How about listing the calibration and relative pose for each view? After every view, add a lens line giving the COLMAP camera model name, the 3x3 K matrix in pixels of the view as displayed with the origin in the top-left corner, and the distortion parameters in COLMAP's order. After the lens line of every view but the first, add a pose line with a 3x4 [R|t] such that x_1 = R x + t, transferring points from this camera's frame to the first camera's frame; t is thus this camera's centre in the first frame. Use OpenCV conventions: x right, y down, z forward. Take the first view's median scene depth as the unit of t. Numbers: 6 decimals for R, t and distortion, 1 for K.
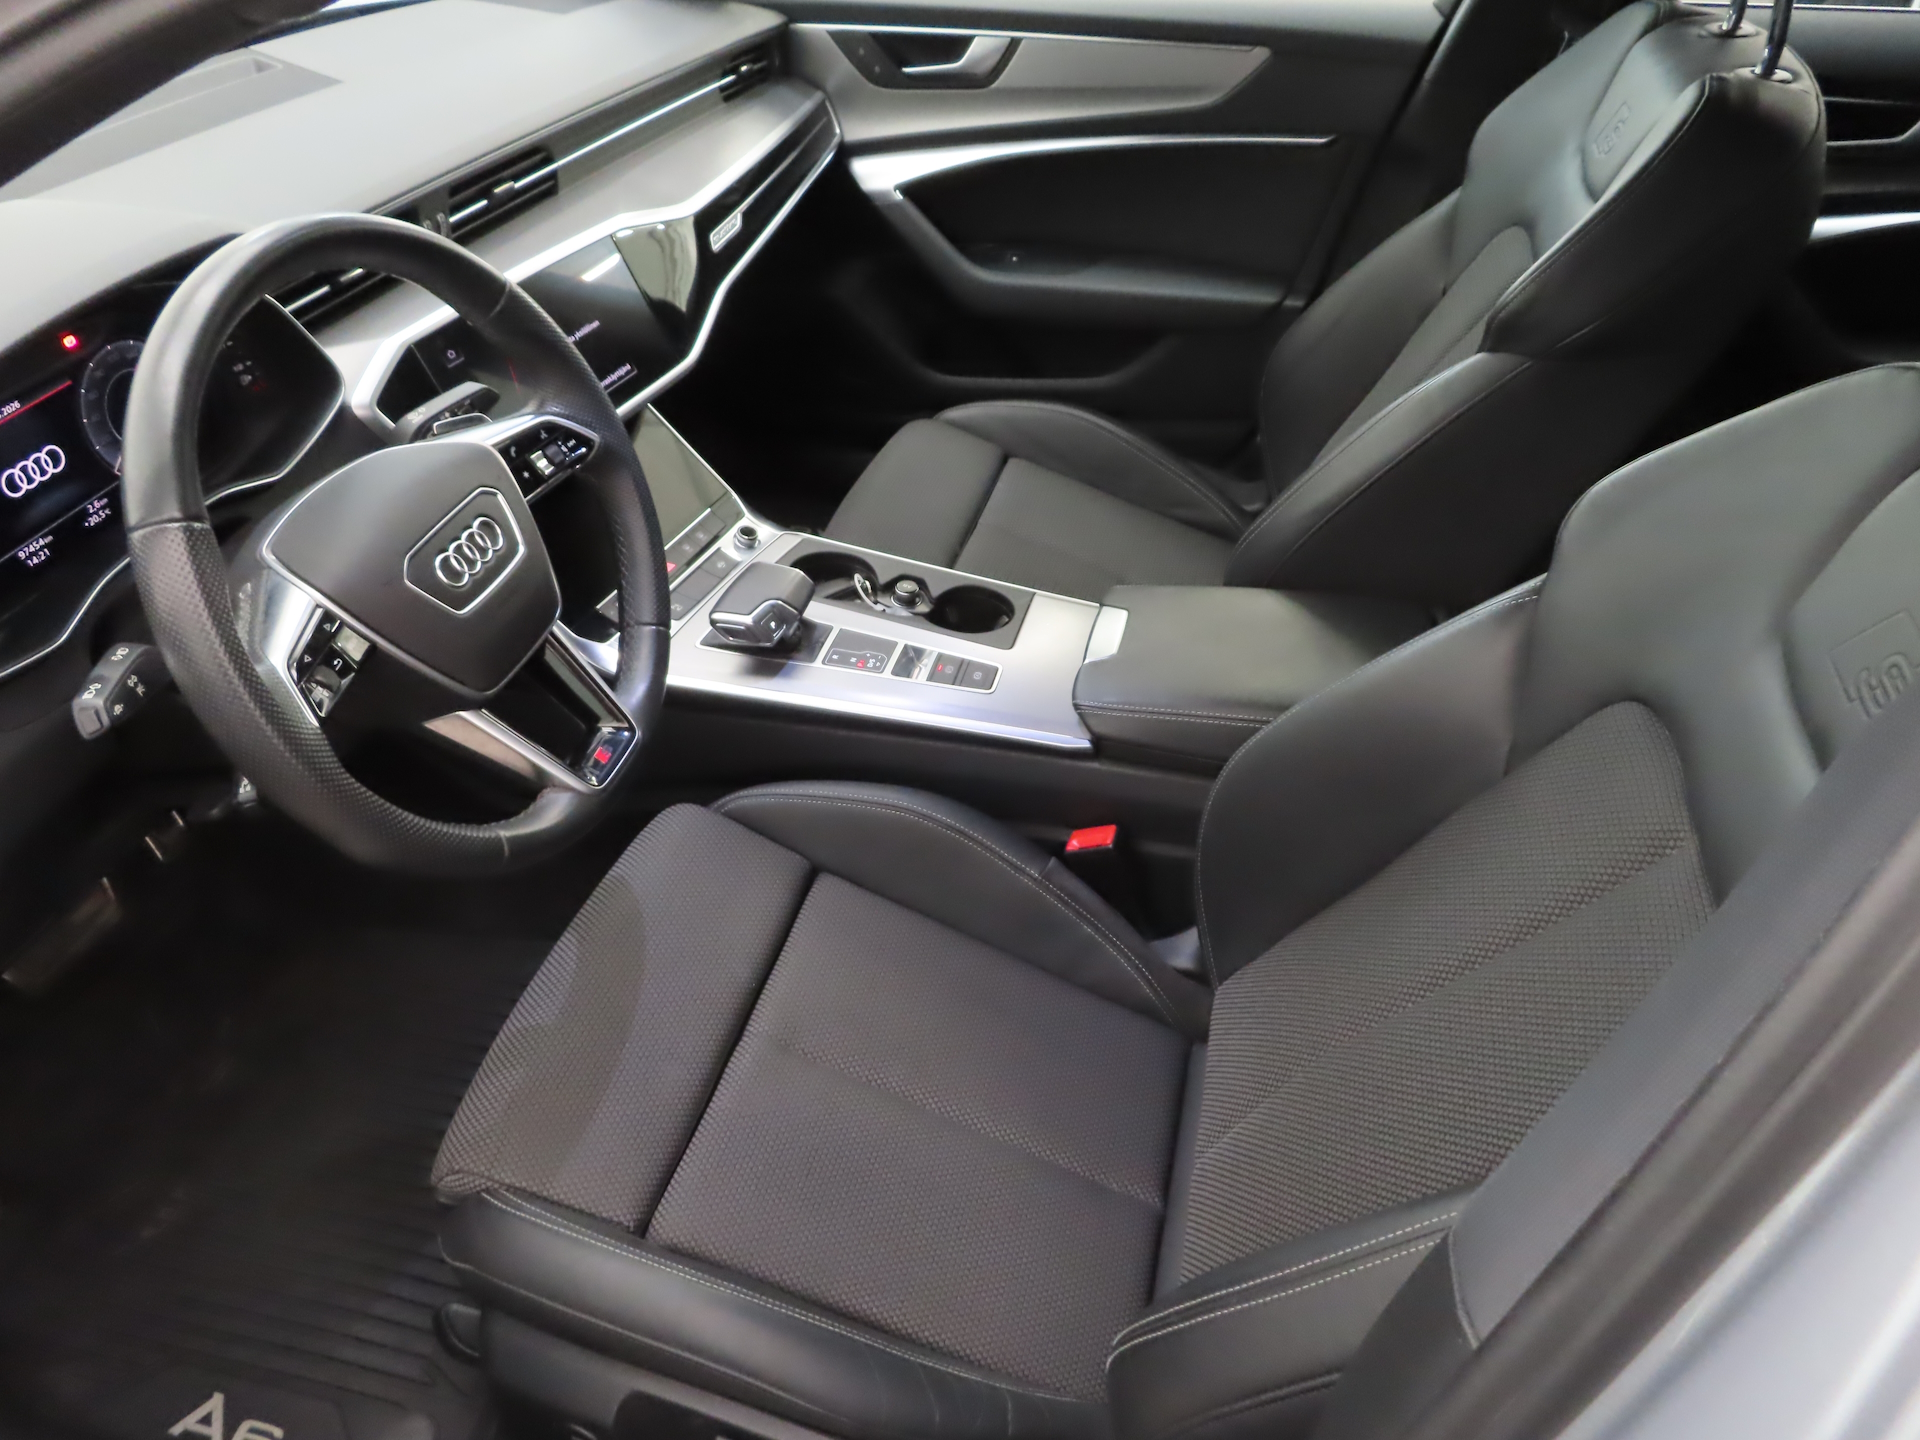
lens RADIAL K [[1381.8, 0, 960.0], [0, 1381.8, 720.0], [0, 0, 1]] dist [-0.000328, 0.006508]
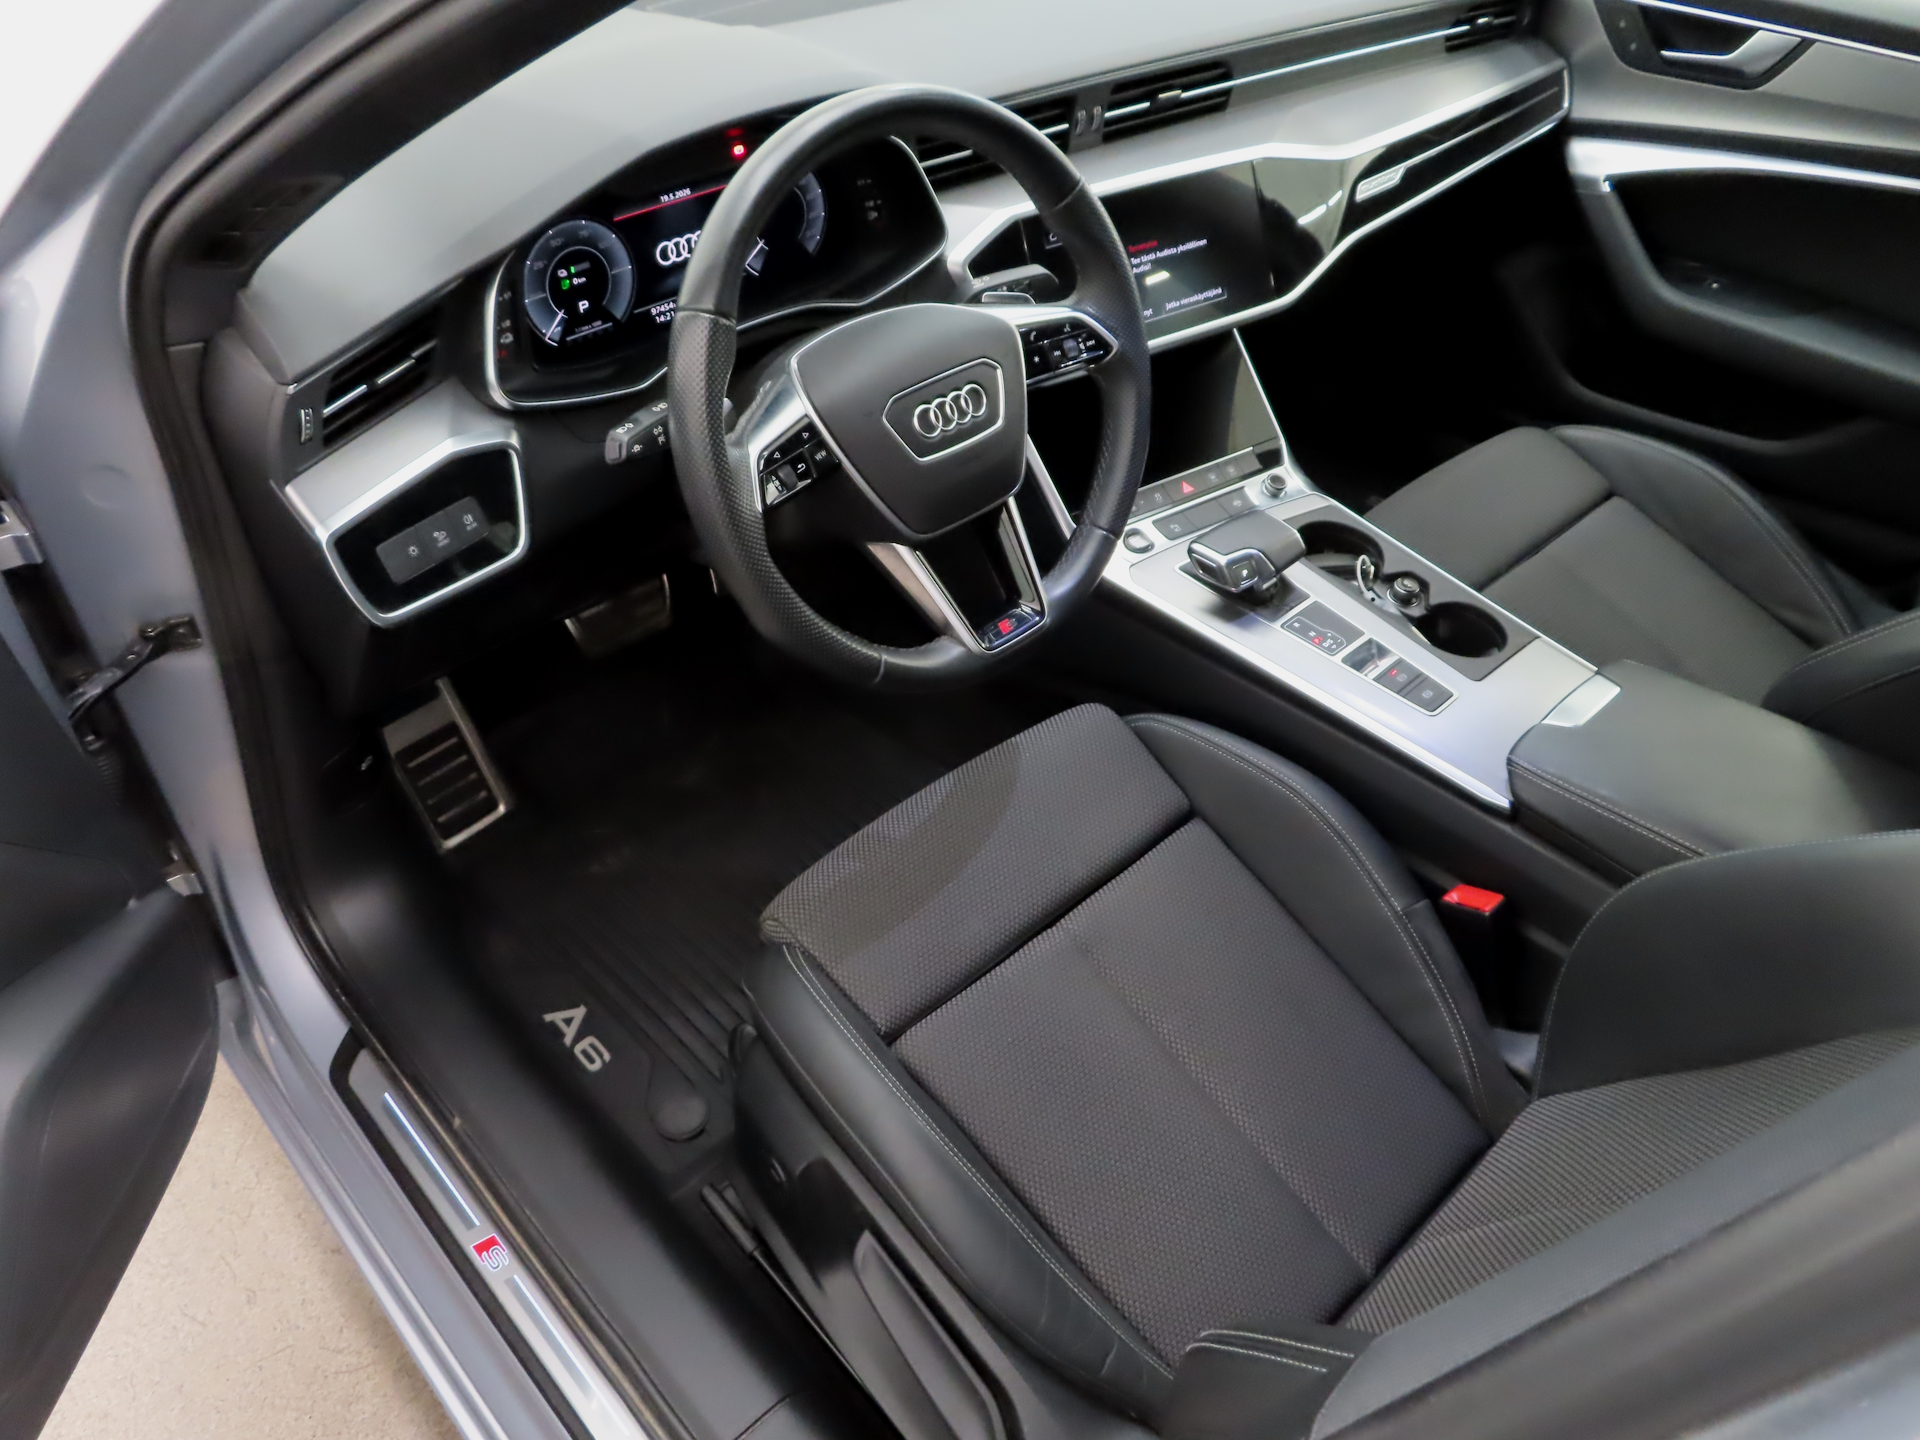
lens RADIAL K [[1381.8, 0, 960.0], [0, 1381.8, 720.0], [0, 0, 1]] dist [-0.000328, 0.006508]
pose [[0.845797, 0.370200, -0.384161, 0.116289], [-0.350282, 0.928465, 0.123516, -0.020876], [0.402405, 0.030095, 0.914967, -0.004599]]
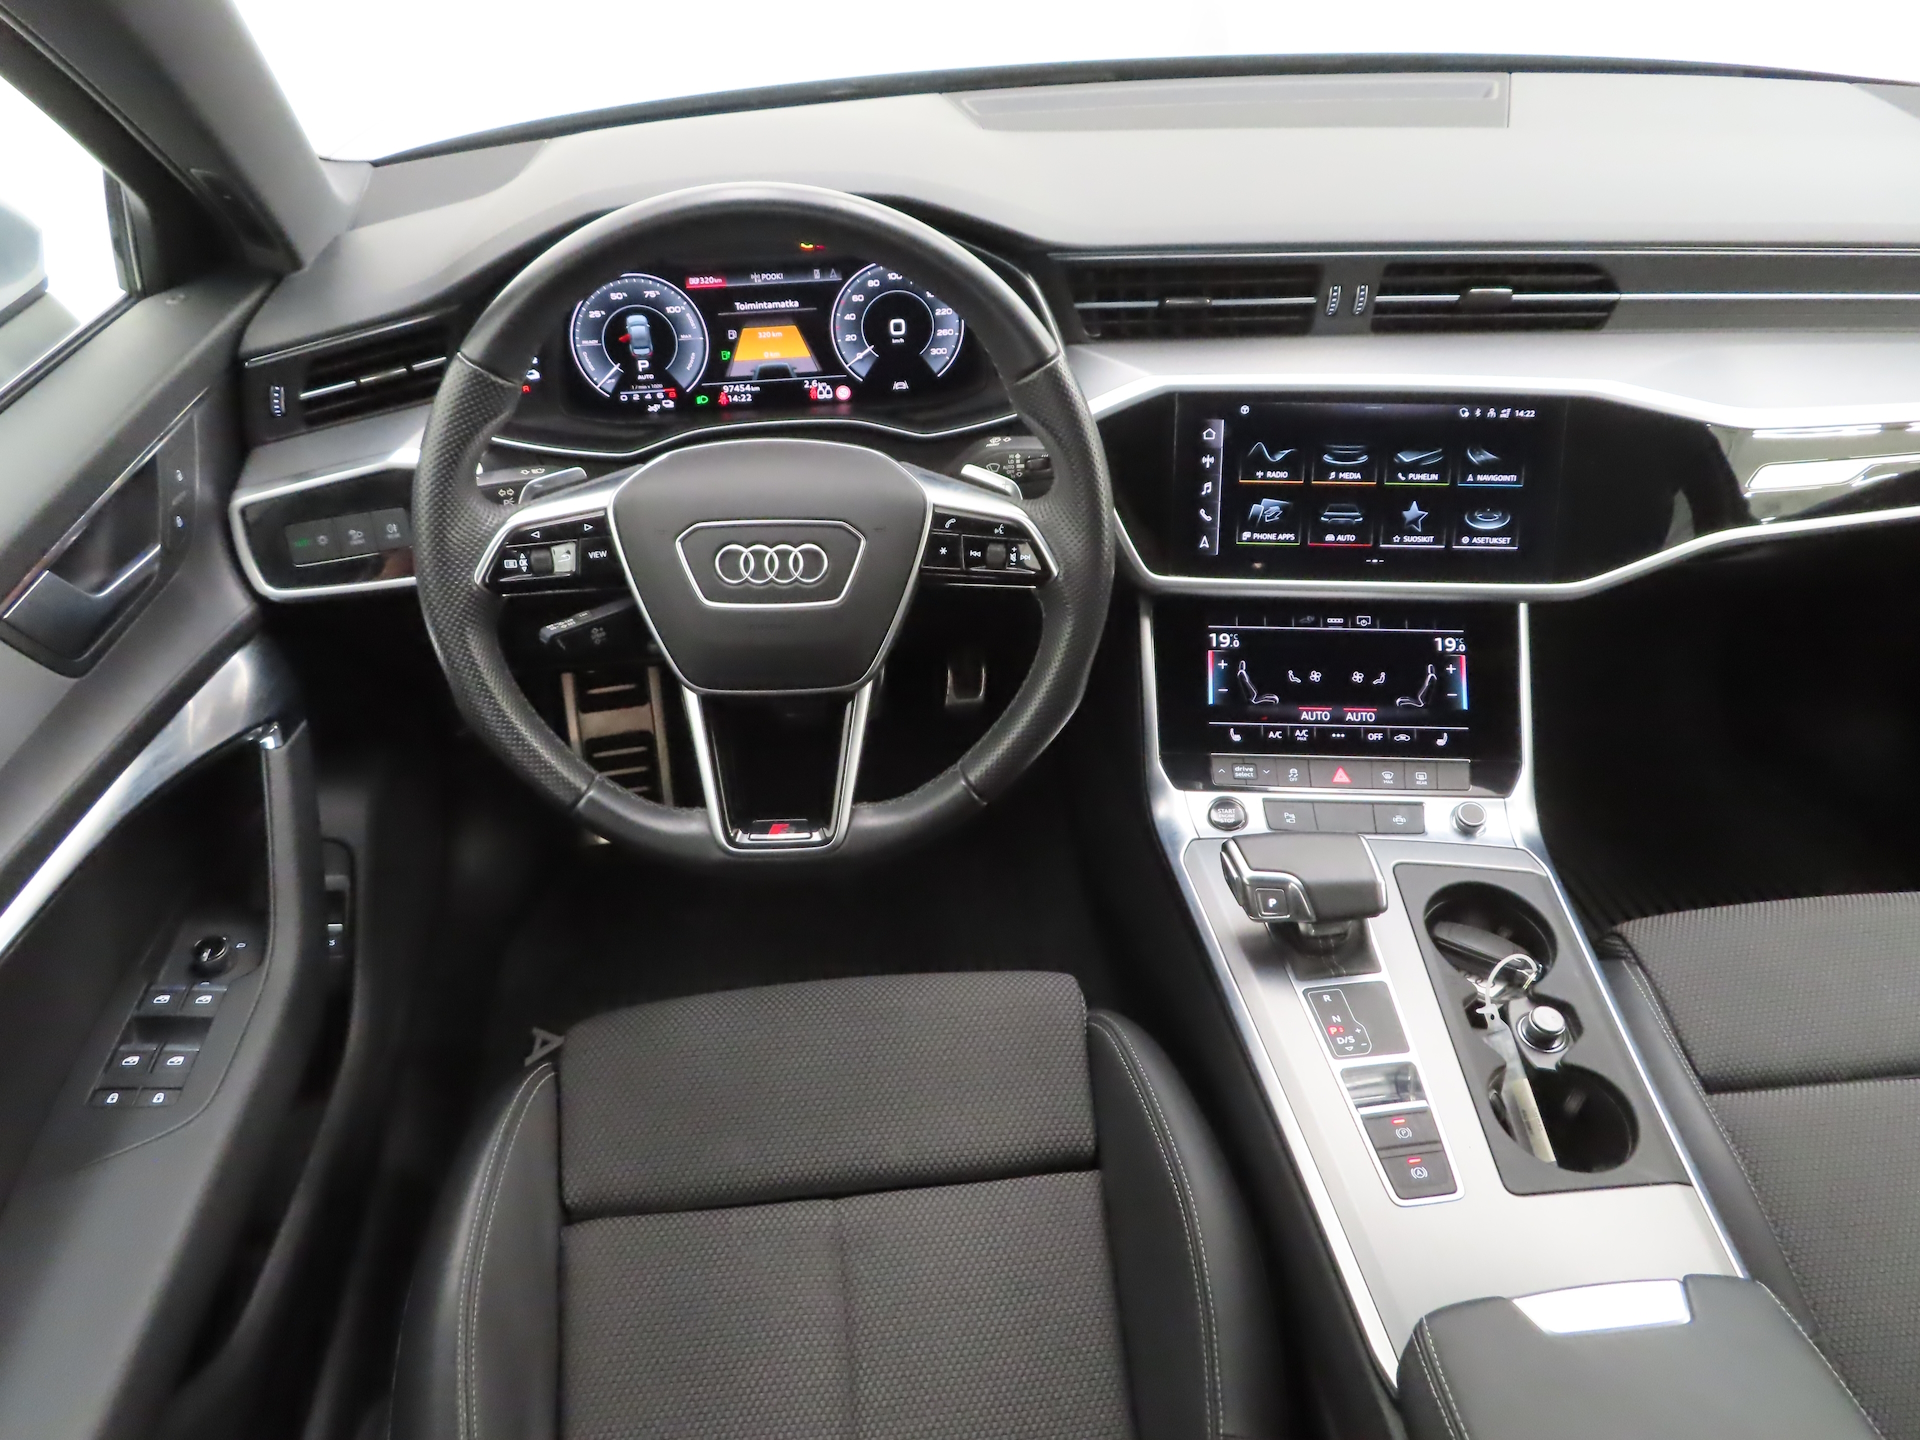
lens RADIAL K [[1427.8, 0, 992.9], [0, 1427.8, 700.3], [0, 0, 1]] dist [-0.001461, -0.000249]
pose [[0.357441, 0.559151, -0.748055, 0.330408], [-0.574130, 0.763303, 0.296214, -0.295443], [0.736621, 0.323602, 0.593861, 0.388368]]
